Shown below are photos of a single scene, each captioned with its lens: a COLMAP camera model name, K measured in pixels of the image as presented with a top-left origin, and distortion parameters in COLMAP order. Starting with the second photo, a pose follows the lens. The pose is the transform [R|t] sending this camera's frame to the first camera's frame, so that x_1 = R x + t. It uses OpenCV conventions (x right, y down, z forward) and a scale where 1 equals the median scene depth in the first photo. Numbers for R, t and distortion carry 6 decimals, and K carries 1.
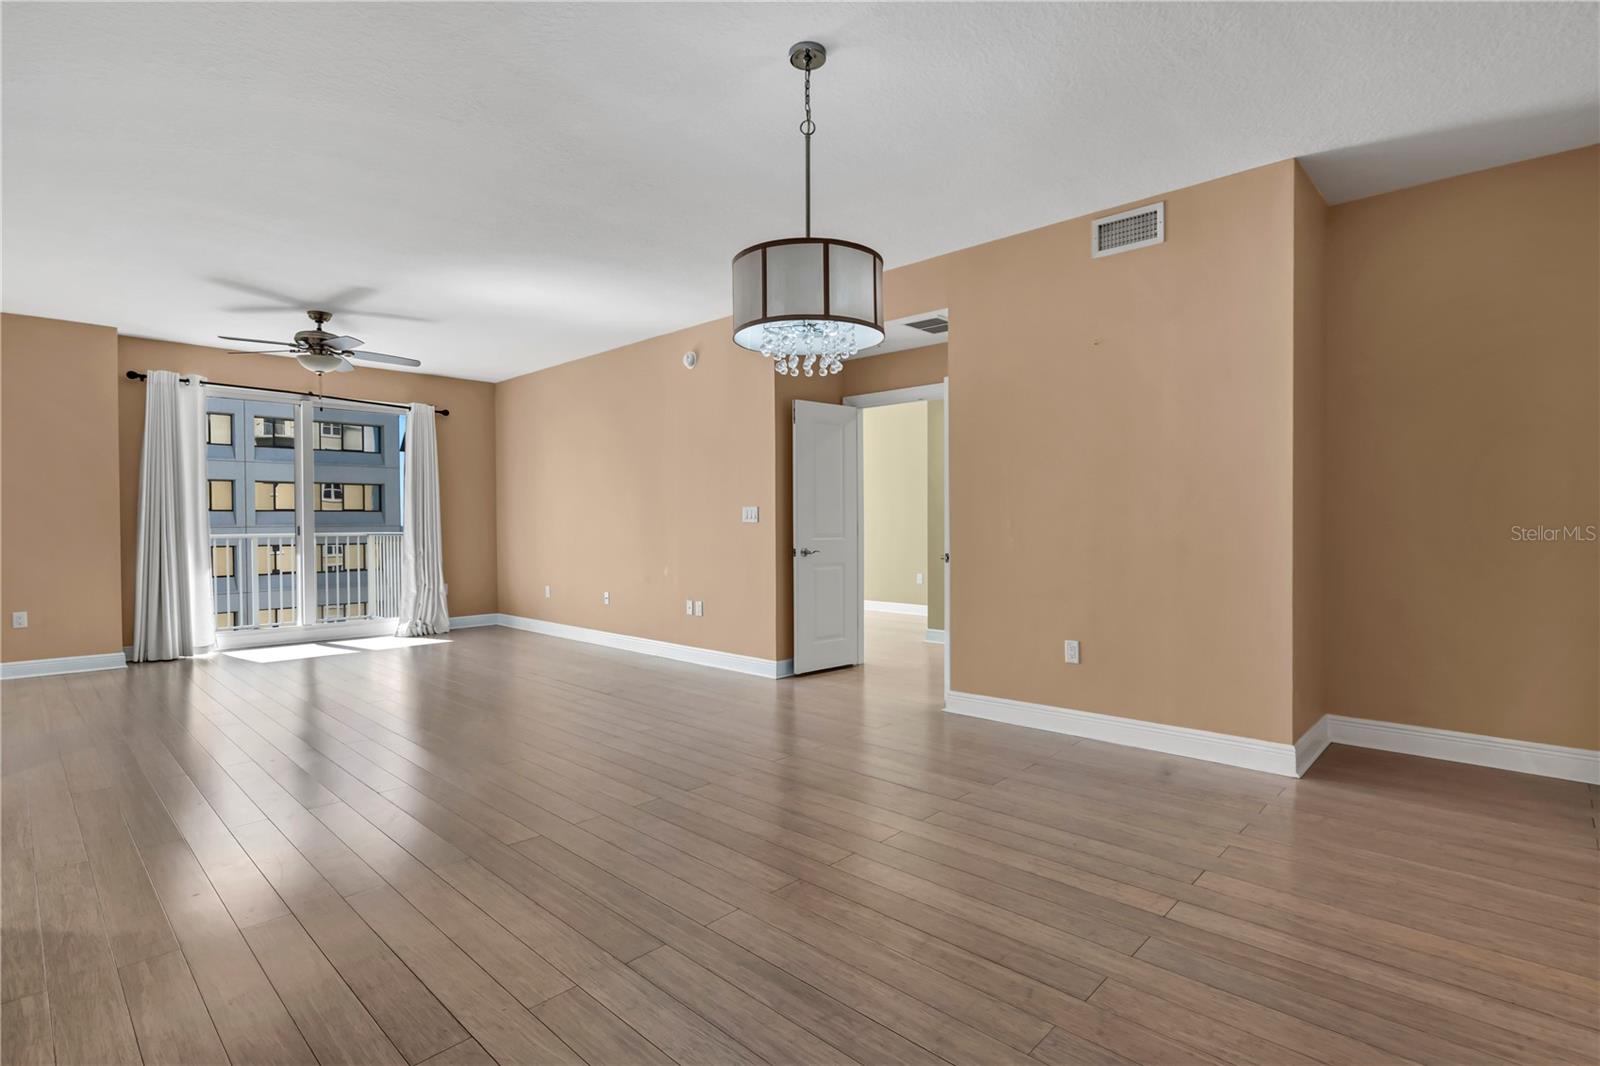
lens RADIAL K [[766.1, 0, 799.0], [0, 766.1, 526.5], [0, 0, 1]] dist [-0.014692, 0.000181]
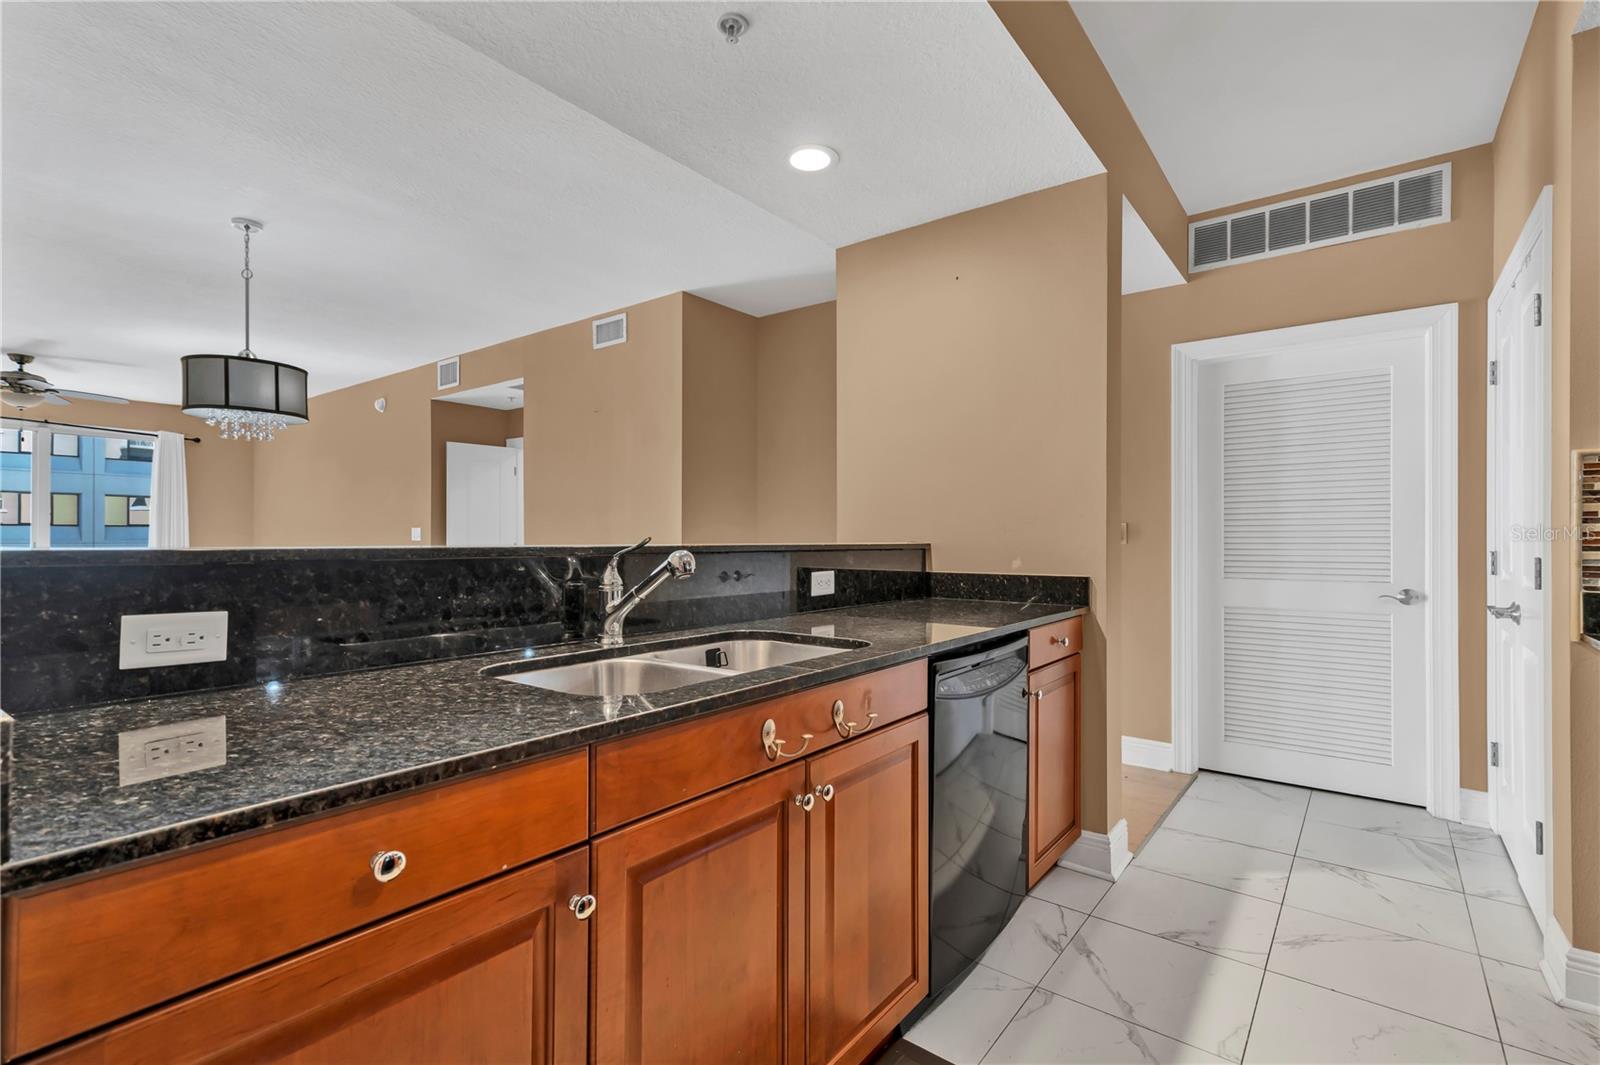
lens RADIAL K [[743.3, 0, 800.0], [0, 743.3, 532.5], [0, 0, 1]] dist [0.003111, 0.000584]
pose [[0.993555, 0.007548, 0.113101, 0.348000], [-0.005486, 0.999813, -0.018534, -0.000237], [-0.113220, 0.017794, 0.993411, -0.207738]]
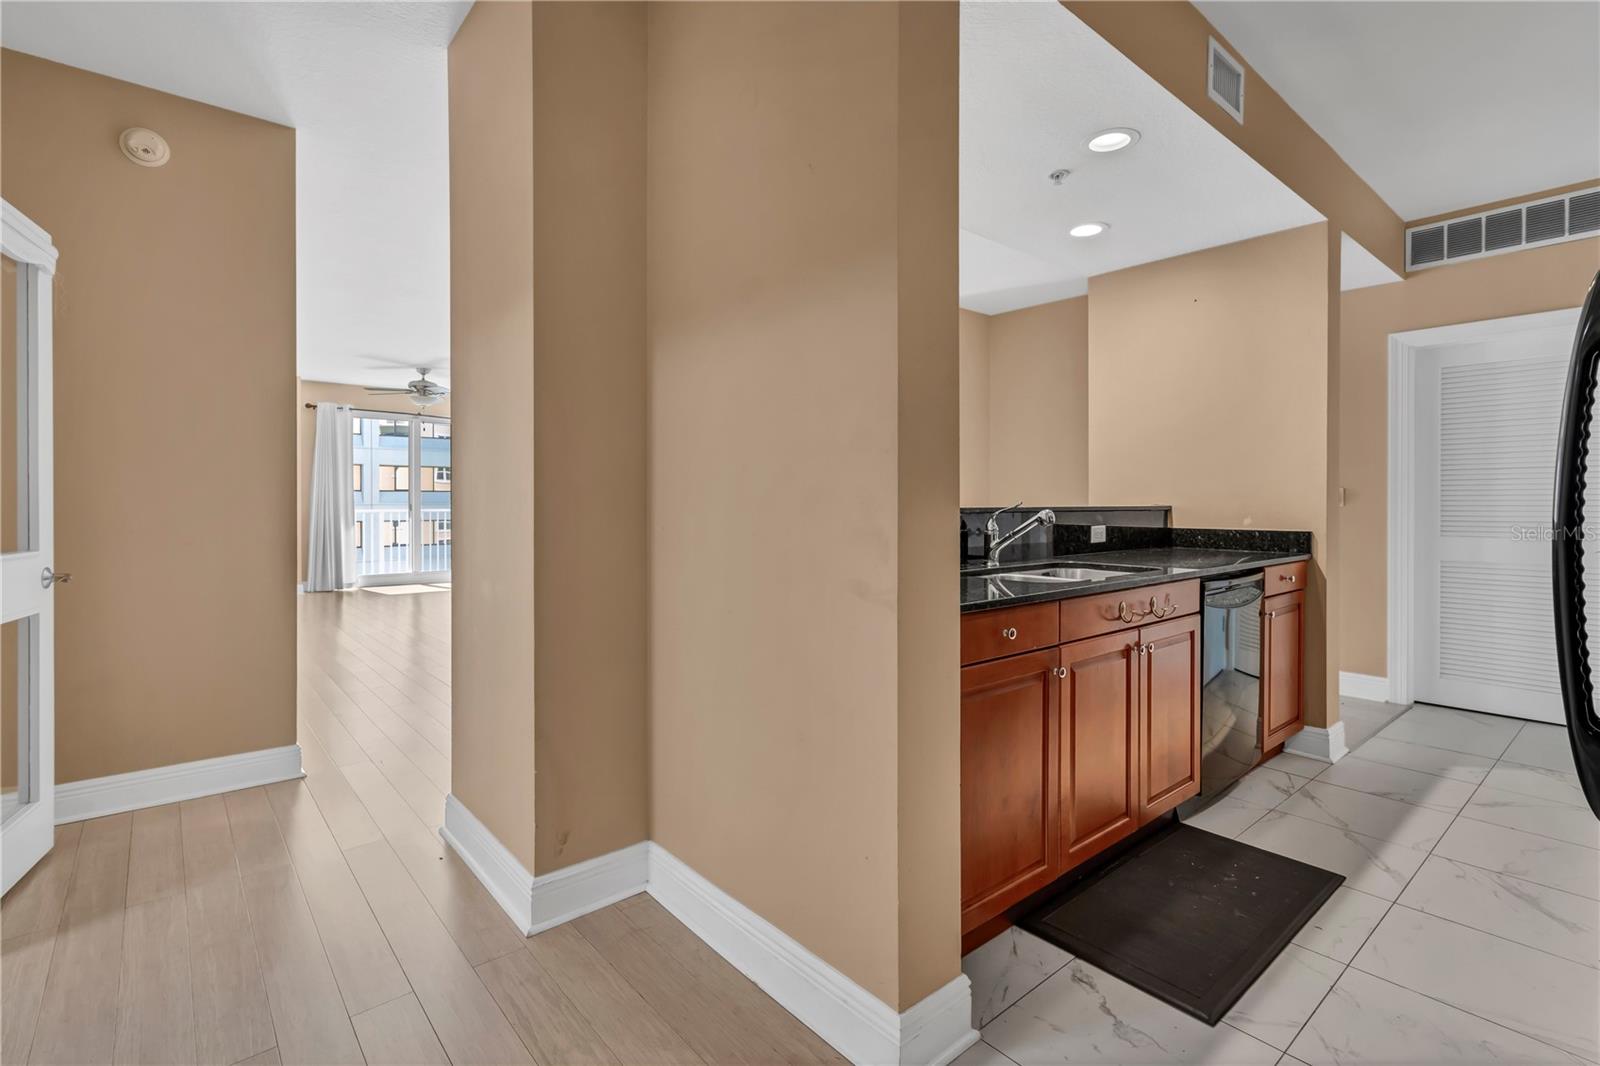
lens RADIAL K [[741.5, 0, 792.7], [0, 741.5, 500.6], [0, 0, 1]] dist [-0.000075, -0.000811]
pose [[0.993815, 0.005402, -0.110917, 0.253362], [-0.006472, 0.999936, -0.009290, 0.000840], [0.110860, 0.009951, 0.993786, -0.368636]]
